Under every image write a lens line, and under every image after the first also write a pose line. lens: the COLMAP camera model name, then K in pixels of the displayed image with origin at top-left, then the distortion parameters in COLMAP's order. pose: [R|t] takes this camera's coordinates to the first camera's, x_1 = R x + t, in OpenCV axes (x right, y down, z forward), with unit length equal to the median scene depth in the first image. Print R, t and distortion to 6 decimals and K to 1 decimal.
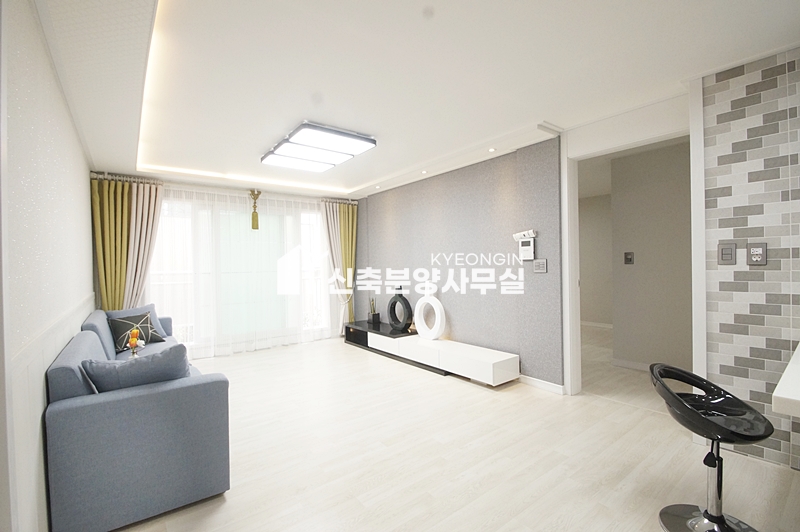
lens RADIAL K [[355.5, 0, 384.3], [0, 355.5, 264.8], [0, 0, 1]] dist [-0.001722, -0.000525]
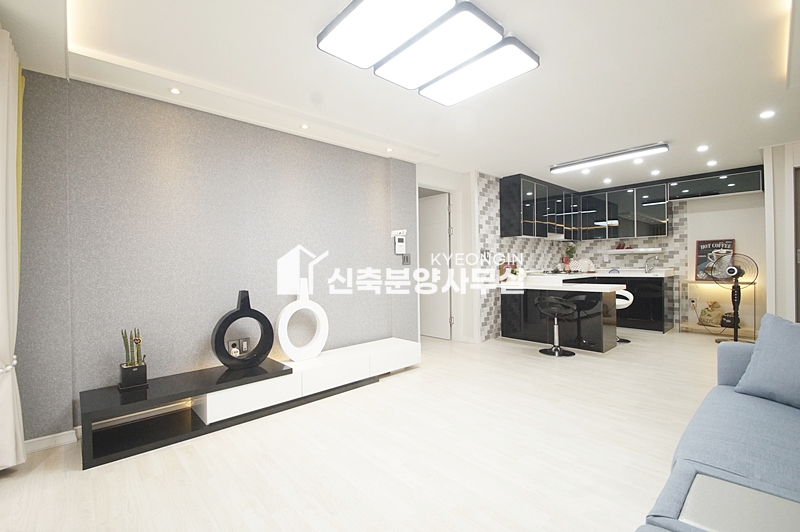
lens RADIAL K [[355.5, 0, 384.3], [0, 355.5, 264.8], [0, 0, 1]] dist [-0.001722, -0.000525]
pose [[-0.093536, 0.017468, 0.995463, -0.775400], [0.015588, 0.999749, -0.016079, 0.040749], [-0.995494, 0.014014, -0.093785, 1.154266]]
